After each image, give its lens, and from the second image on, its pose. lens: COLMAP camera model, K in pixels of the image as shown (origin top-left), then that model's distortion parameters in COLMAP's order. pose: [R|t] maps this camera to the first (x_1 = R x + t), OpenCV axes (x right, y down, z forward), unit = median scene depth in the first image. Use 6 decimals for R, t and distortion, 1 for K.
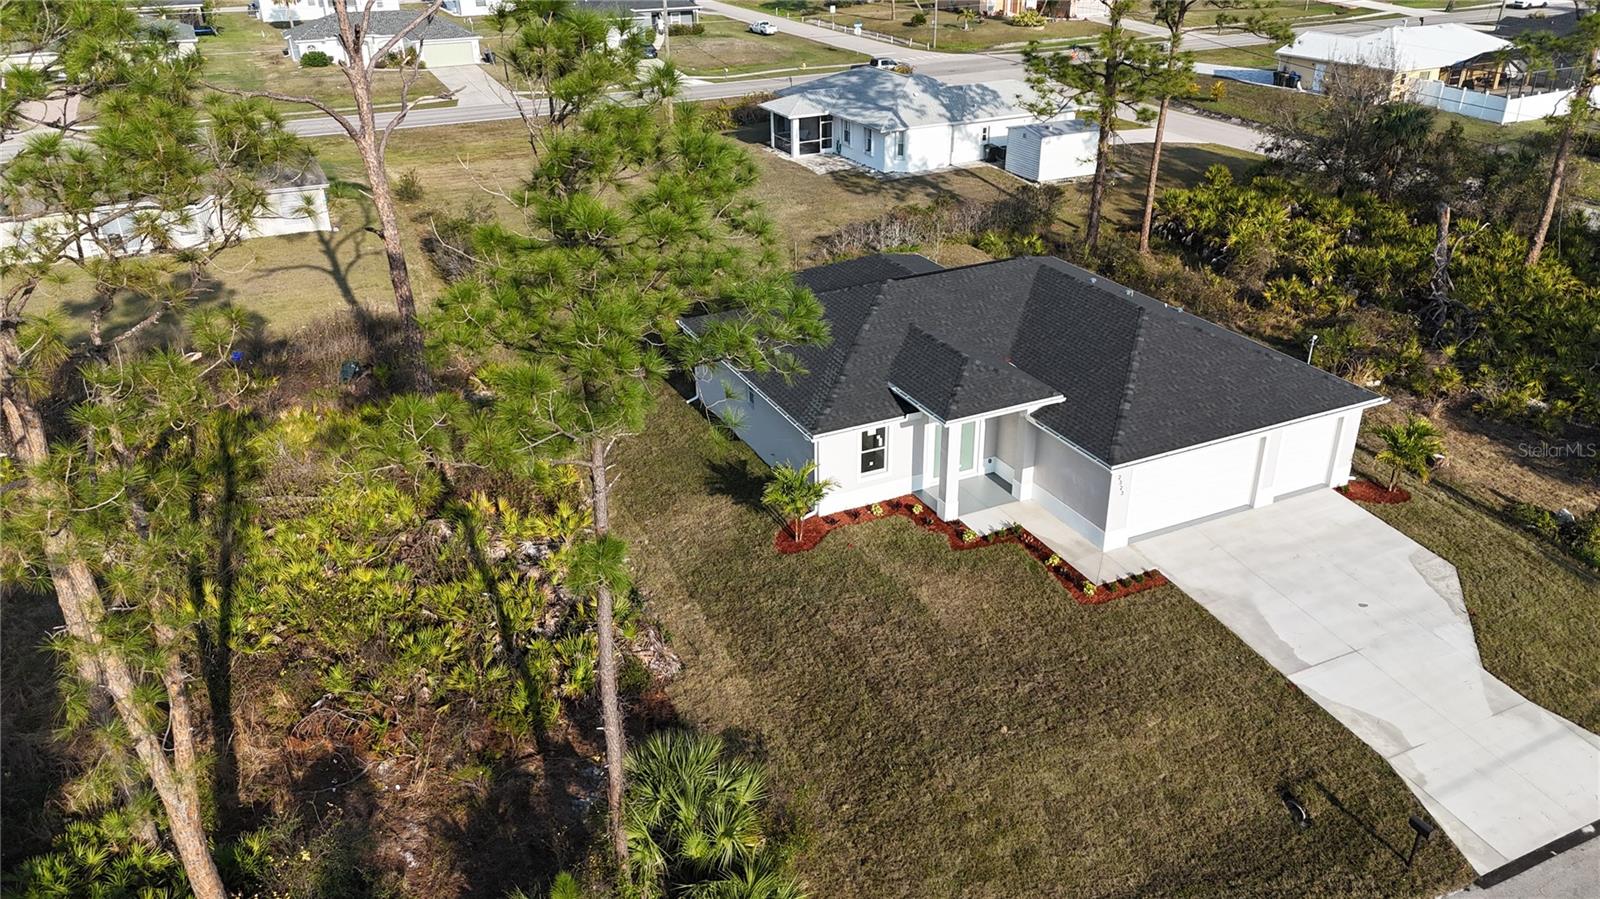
lens RADIAL K [[1179.5, 0, 798.3], [0, 1179.5, 448.4], [0, 0, 1]] dist [0.048177, -0.033242]
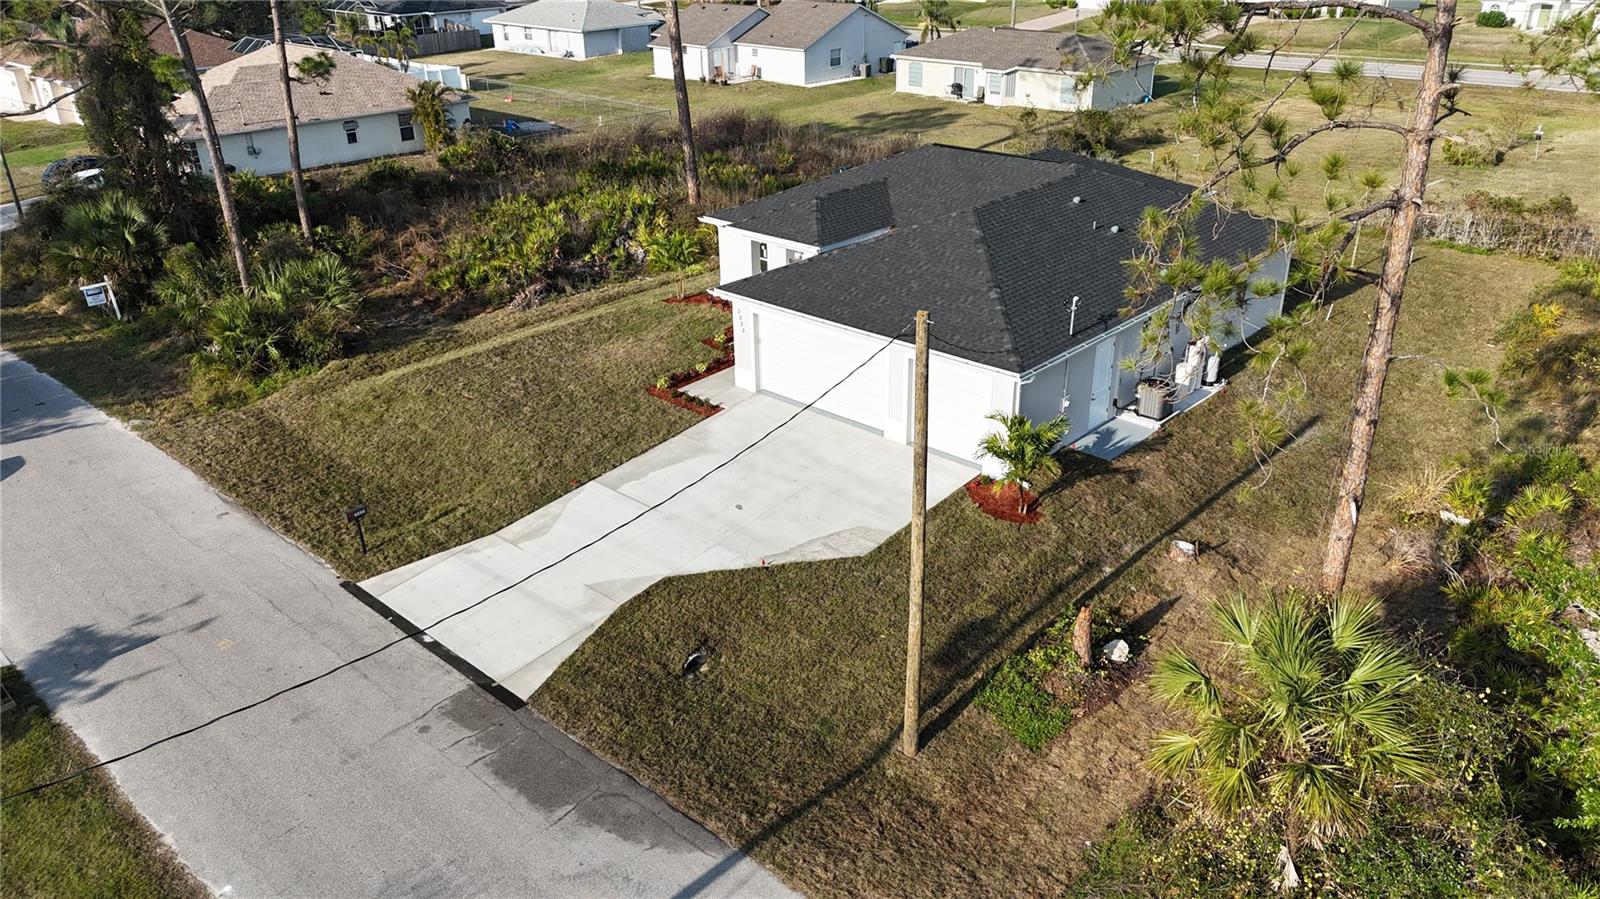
lens RADIAL K [[1179.5, 0, 805.7], [0, 1179.5, 444.5], [0, 0, 1]] dist [0.048177, -0.033242]
pose [[0.369519, 0.397919, -0.839712, 1.101472], [-0.400758, 0.883553, 0.242338, -0.132329], [0.838361, 0.246973, 0.485958, 0.538794]]
